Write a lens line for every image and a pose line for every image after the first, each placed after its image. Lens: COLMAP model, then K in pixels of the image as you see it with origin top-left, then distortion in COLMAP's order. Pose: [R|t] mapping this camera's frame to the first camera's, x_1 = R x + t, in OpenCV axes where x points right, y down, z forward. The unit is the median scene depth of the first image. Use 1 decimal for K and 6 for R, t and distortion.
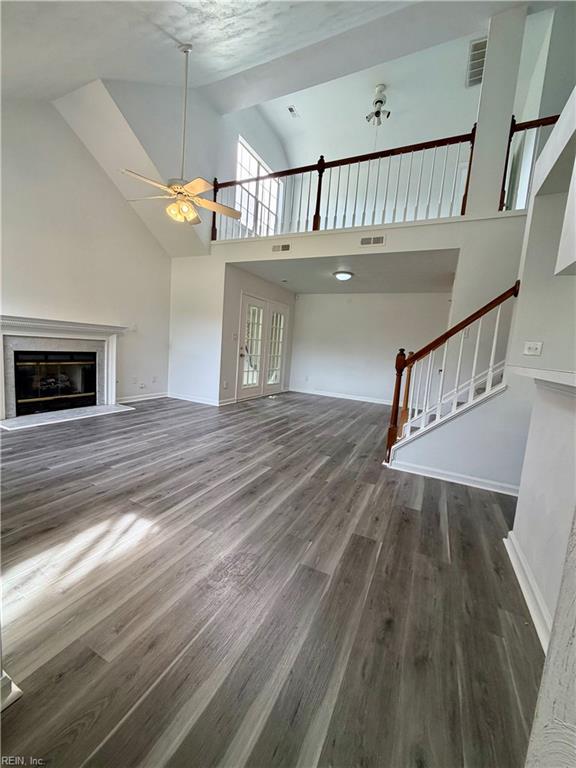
lens RADIAL K [[305.5, 0, 288.0], [0, 305.5, 384.0], [0, 0, 1]] dist [0.000497, 0.000038]
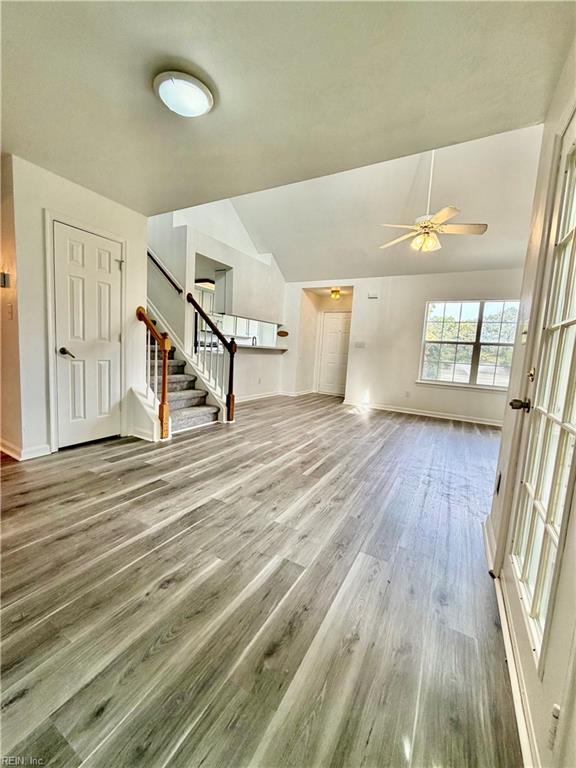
lens RADIAL K [[305.5, 0, 288.0], [0, 305.5, 384.0], [0, 0, 1]] dist [0.000497, 0.000038]
pose [[-0.989465, -0.138727, 0.041391, 0.031198], [-0.125260, 0.963729, 0.235660, -0.225005], [-0.072582, 0.227993, -0.970954, 1.968891]]
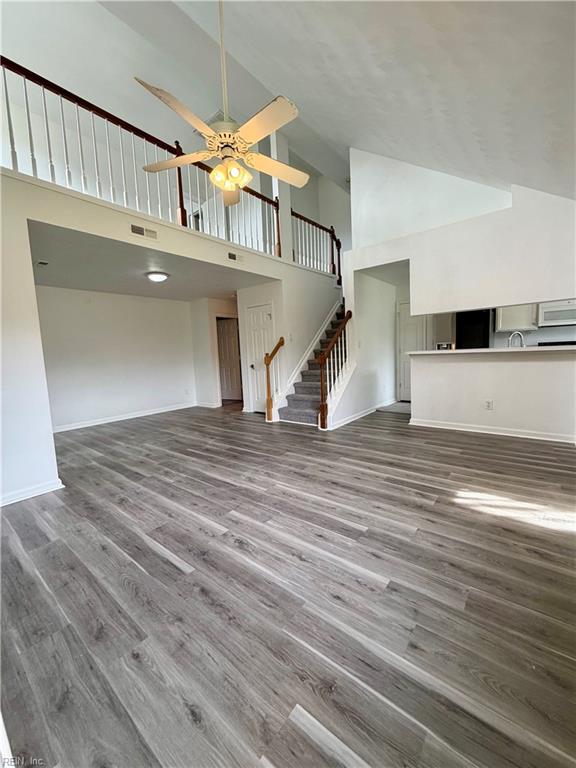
lens RADIAL K [[305.5, 0, 288.0], [0, 305.5, 384.0], [0, 0, 1]] dist [0.000497, 0.000038]
pose [[0.220299, -0.183841, 0.957951, -0.915816], [0.179180, 0.972994, 0.145522, -0.165462], [-0.958834, 0.139587, 0.247290, 0.670914]]
